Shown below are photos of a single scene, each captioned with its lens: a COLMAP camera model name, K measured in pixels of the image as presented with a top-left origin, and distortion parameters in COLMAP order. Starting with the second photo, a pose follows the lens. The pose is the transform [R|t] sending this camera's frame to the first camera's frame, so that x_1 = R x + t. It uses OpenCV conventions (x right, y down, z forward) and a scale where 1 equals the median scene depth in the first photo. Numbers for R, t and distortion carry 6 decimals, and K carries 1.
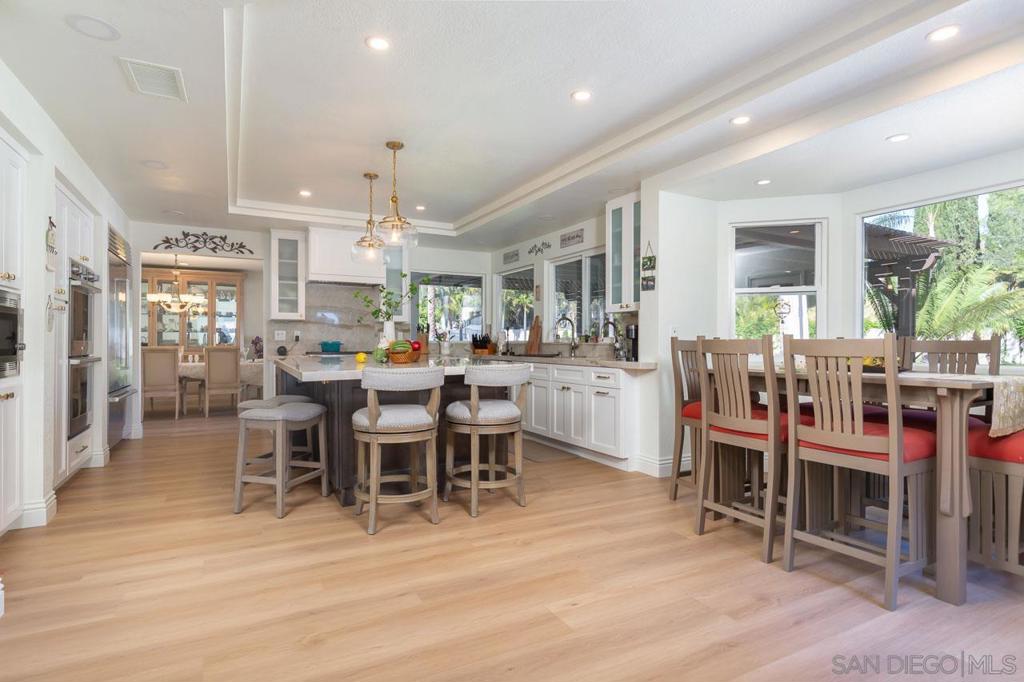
lens RADIAL K [[527.8, 0, 505.4], [0, 527.8, 343.4], [0, 0, 1]] dist [0.000557, -0.000057]
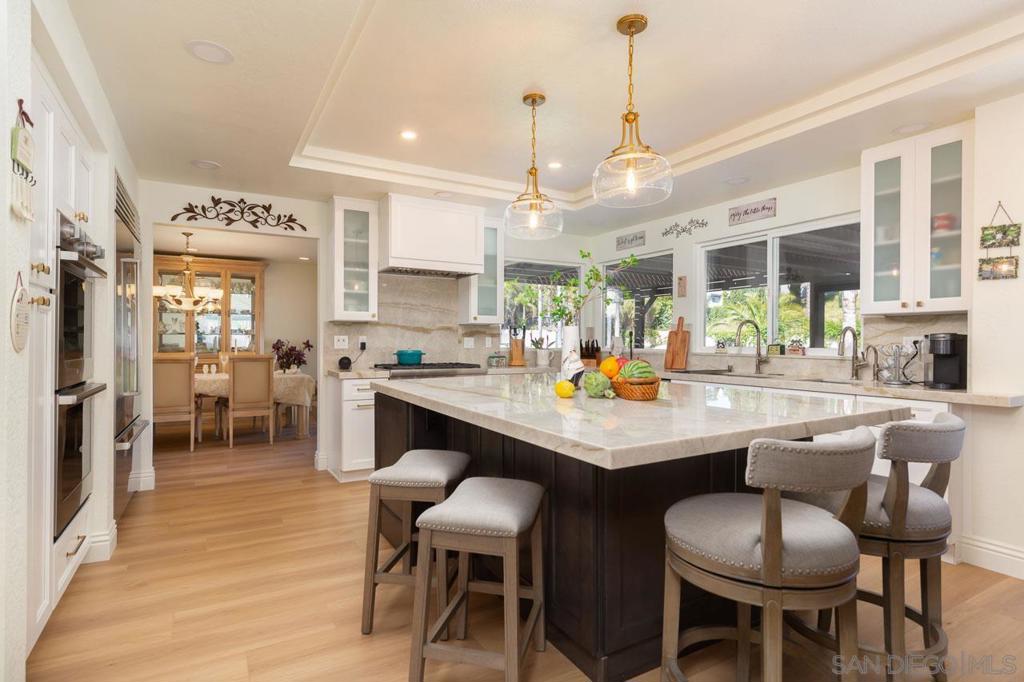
lens RADIAL K [[527.8, 0, 505.4], [0, 527.8, 343.4], [0, 0, 1]] dist [0.000557, -0.000057]
pose [[0.999512, 0.003355, 0.031061, -0.231834], [-0.003401, 0.999993, 0.001441, -0.015940], [-0.031056, -0.001546, 0.999516, 0.269234]]
